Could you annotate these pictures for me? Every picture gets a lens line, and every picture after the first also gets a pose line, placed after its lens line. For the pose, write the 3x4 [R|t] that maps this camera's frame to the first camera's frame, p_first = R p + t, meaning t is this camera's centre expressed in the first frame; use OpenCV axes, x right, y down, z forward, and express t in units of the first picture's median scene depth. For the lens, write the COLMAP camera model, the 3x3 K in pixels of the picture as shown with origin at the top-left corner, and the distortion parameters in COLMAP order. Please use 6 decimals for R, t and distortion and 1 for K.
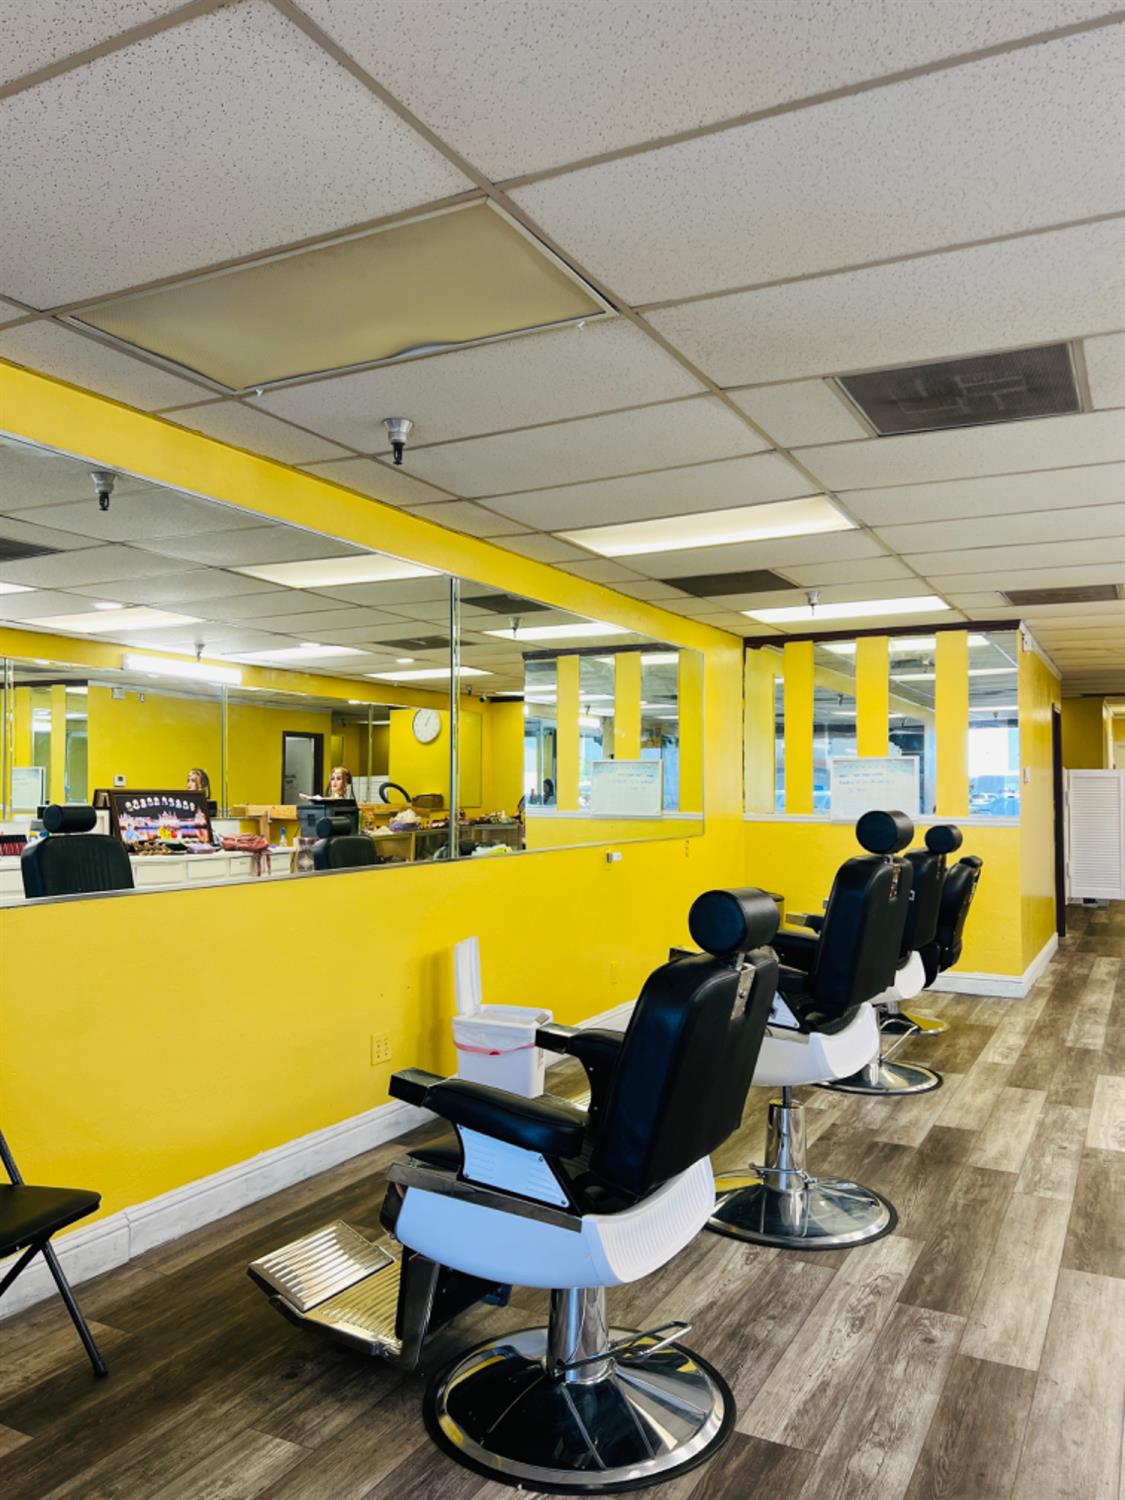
lens RADIAL K [[1127.8, 0, 558.0], [0, 1127.8, 751.8], [0, 0, 1]] dist [0.038481, -0.031712]
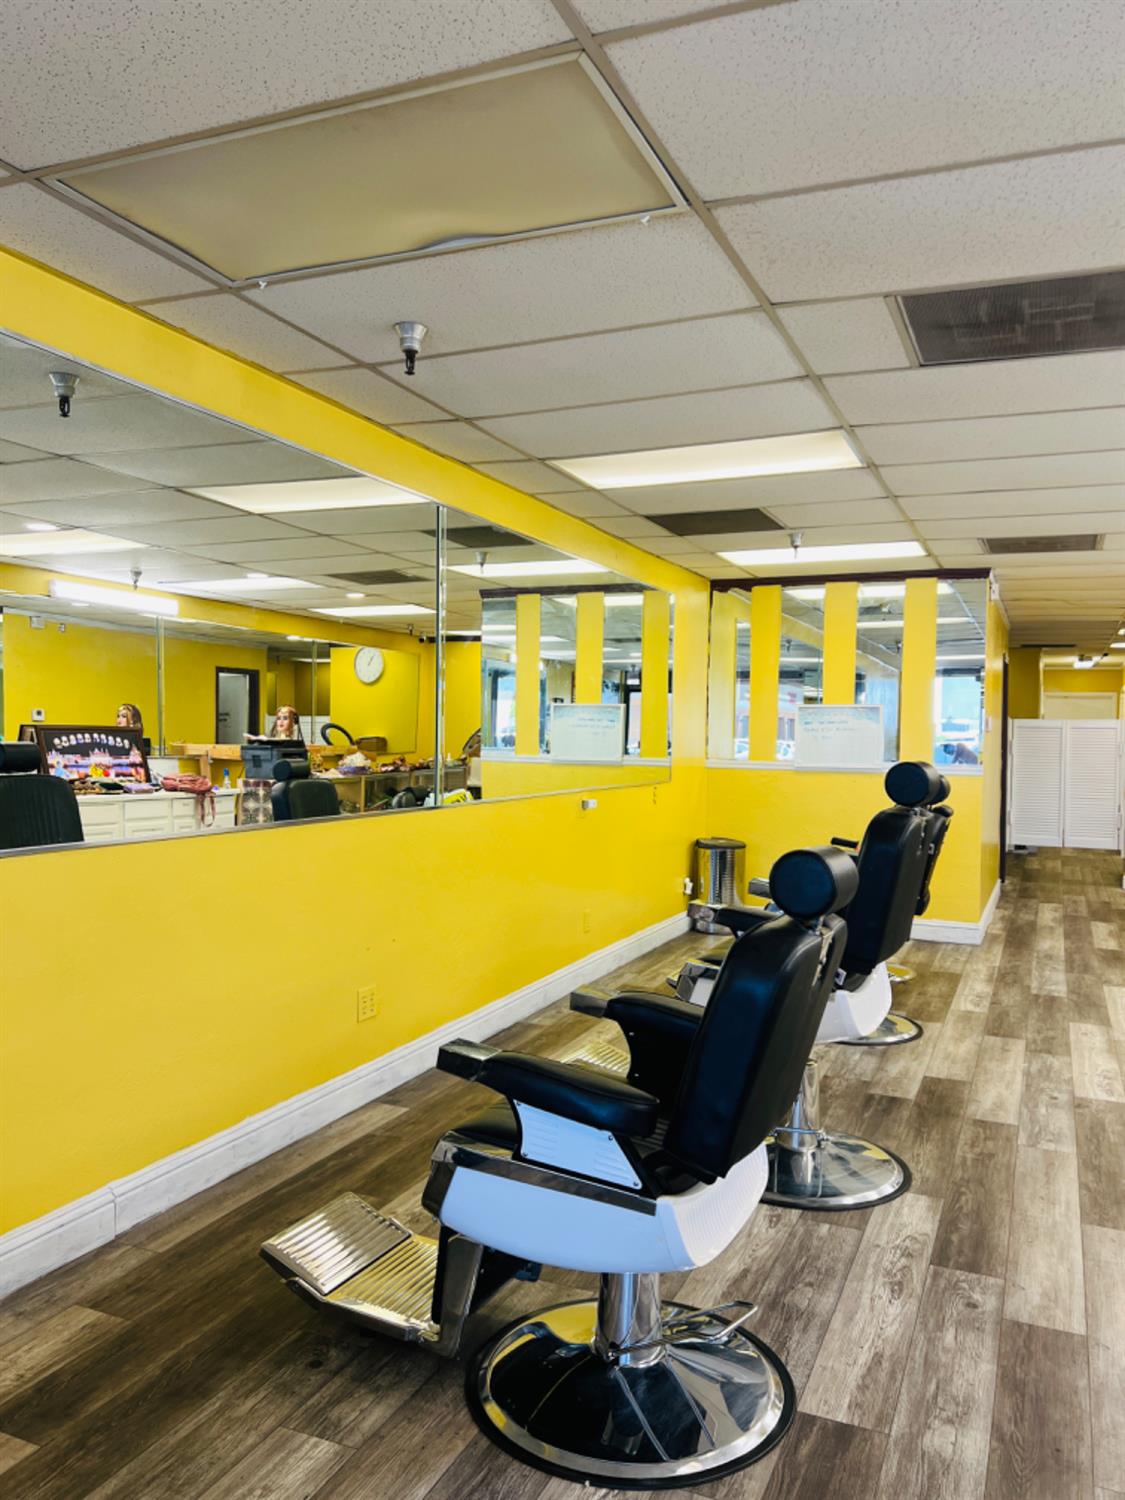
lens RADIAL K [[1127.8, 0, 569.0], [0, 1127.8, 755.7], [0, 0, 1]] dist [0.038481, -0.031712]
pose [[0.996562, 0.012473, 0.081909, -0.081054], [-0.016960, 0.998380, 0.054317, -0.000438], [-0.081099, -0.055519, 0.995159, 0.064571]]
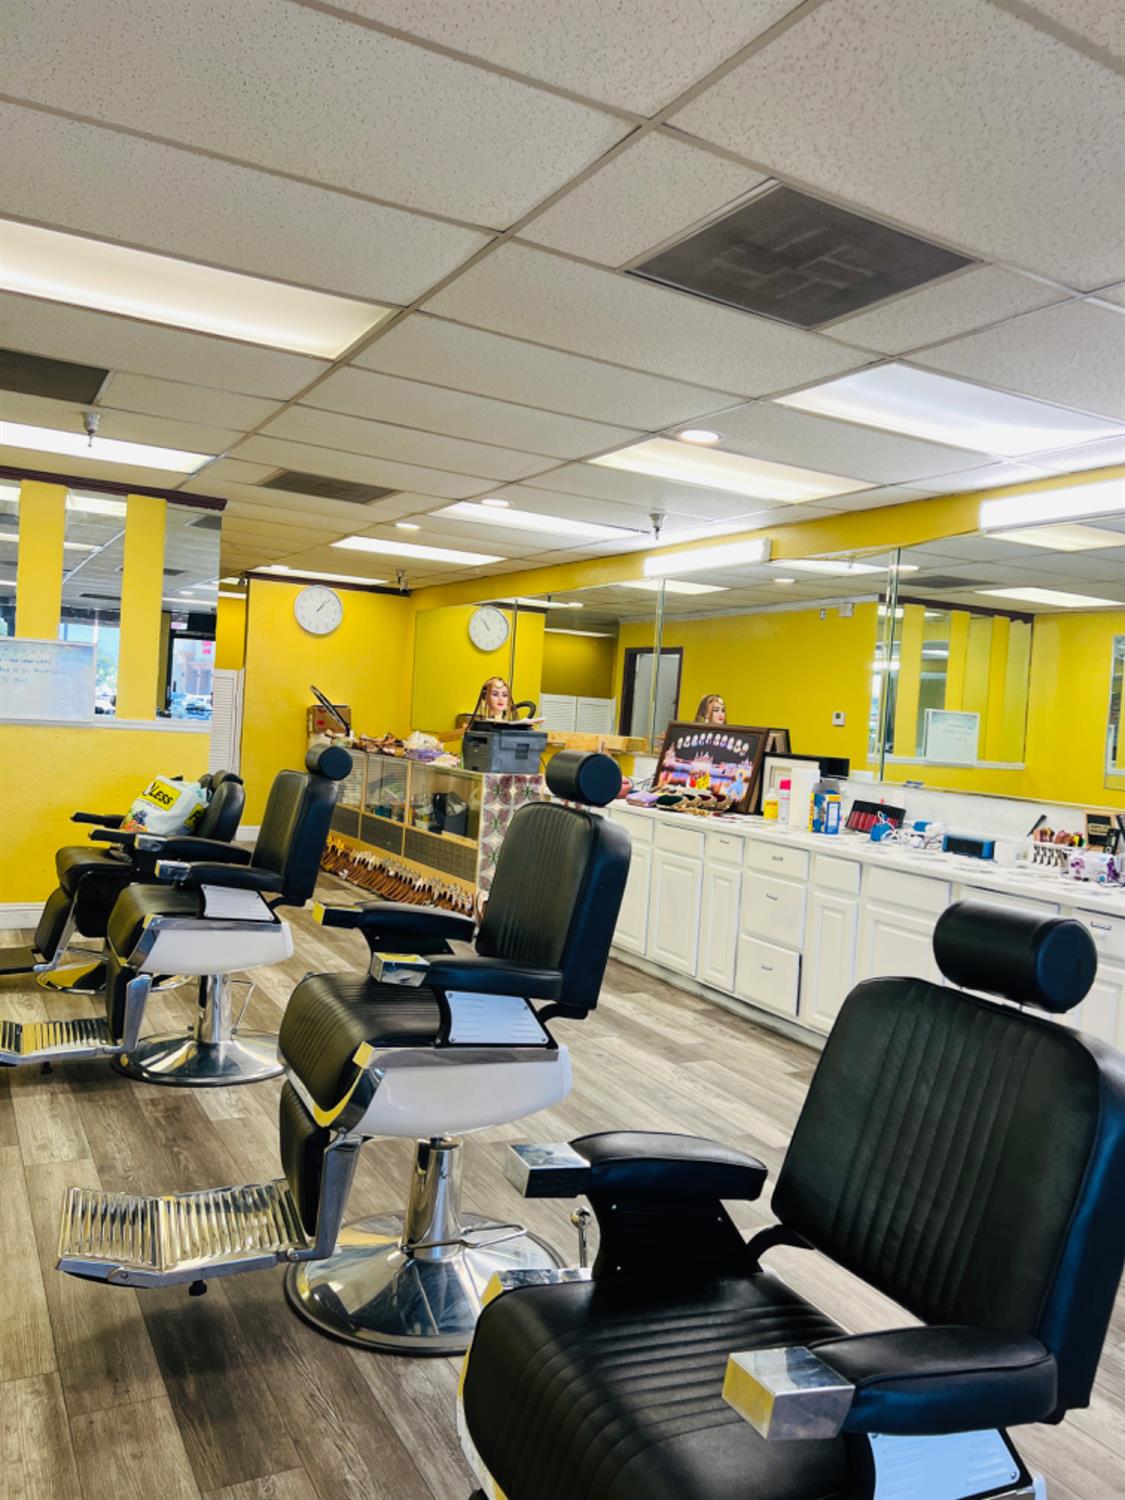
lens RADIAL K [[1127.8, 0, 561.6], [0, 1127.8, 754.5], [0, 0, 1]] dist [0.038481, -0.031712]
pose [[0.545148, 0.002126, 0.838337, -0.385469], [-0.094179, 0.993822, 0.058722, 0.008295], [-0.833033, -0.110966, 0.541980, 0.573216]]
